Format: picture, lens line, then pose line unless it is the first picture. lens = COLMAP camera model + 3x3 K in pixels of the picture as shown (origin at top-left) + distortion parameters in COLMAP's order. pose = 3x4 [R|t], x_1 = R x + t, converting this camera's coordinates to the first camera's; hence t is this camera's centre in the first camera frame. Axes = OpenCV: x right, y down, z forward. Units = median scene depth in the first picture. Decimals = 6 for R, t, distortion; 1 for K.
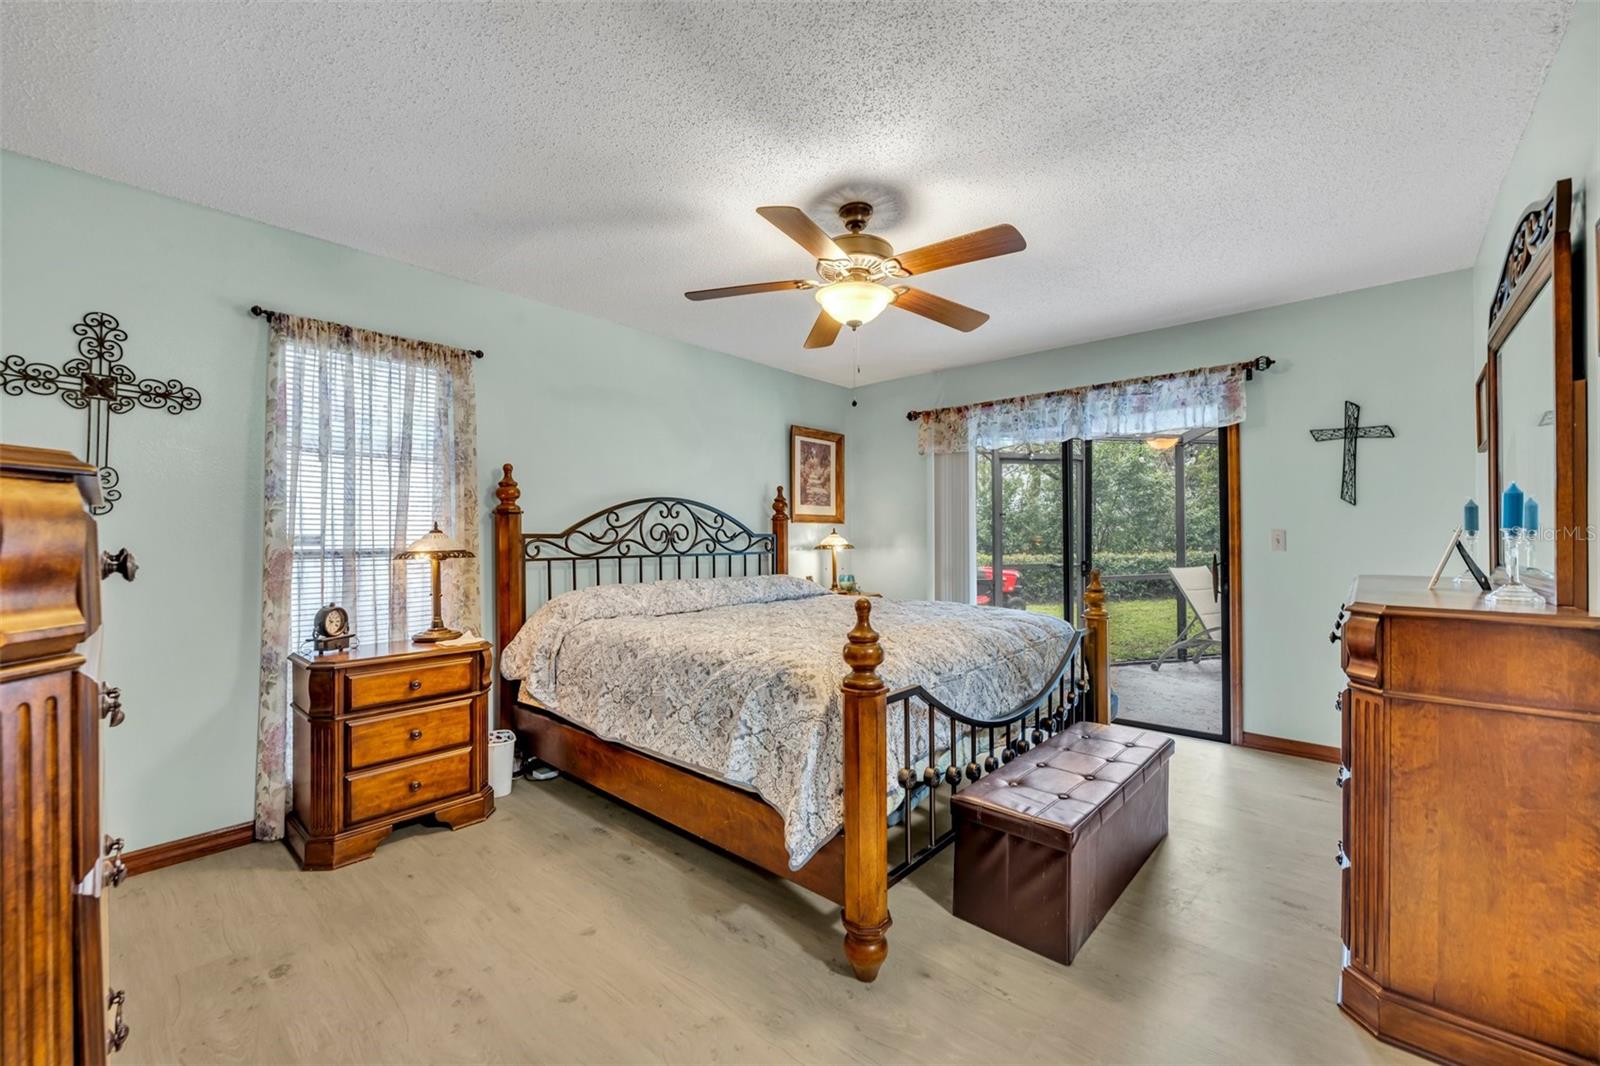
lens RADIAL K [[641.4, 0, 800.0], [0, 641.4, 533.0], [0, 0, 1]] dist [0.001004, 0.000170]
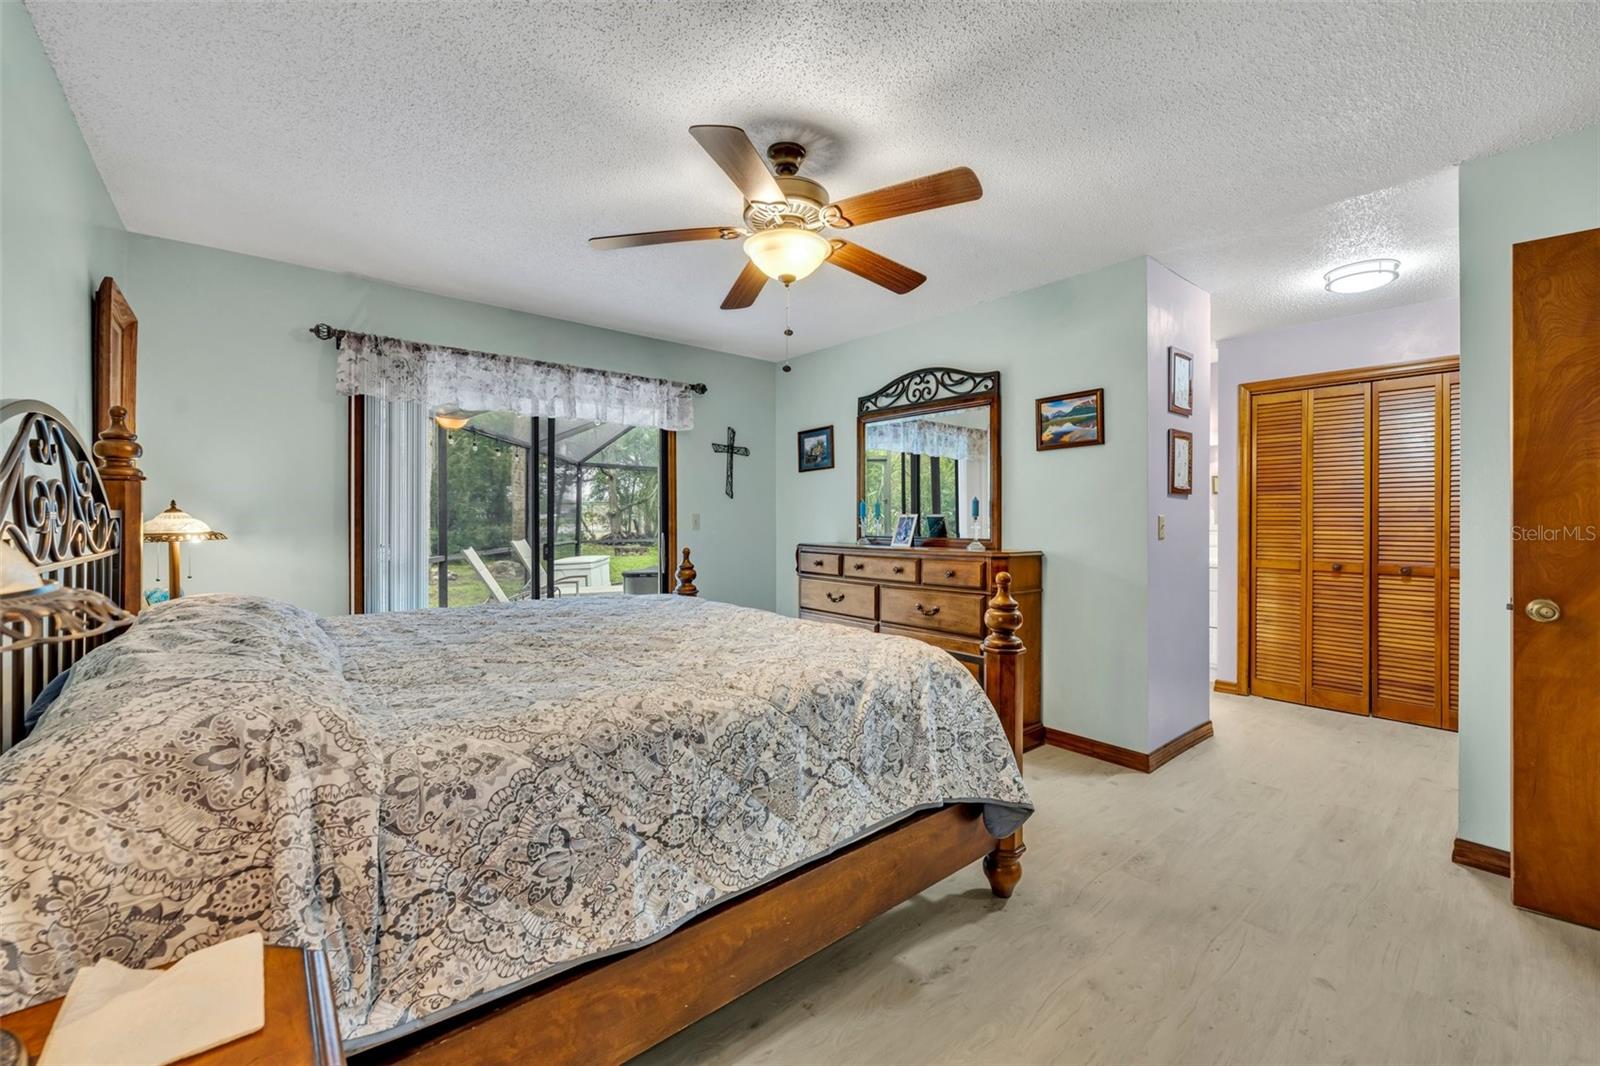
lens RADIAL K [[648.2, 0, 791.8], [0, 648.2, 519.1], [0, 0, 1]] dist [0.000073, 0.000044]
pose [[0.145763, 0.002604, 0.989316, -0.551440], [-0.009609, 0.999953, -0.001216, 0.004533], [-0.989273, -0.009329, 0.145782, 0.593233]]
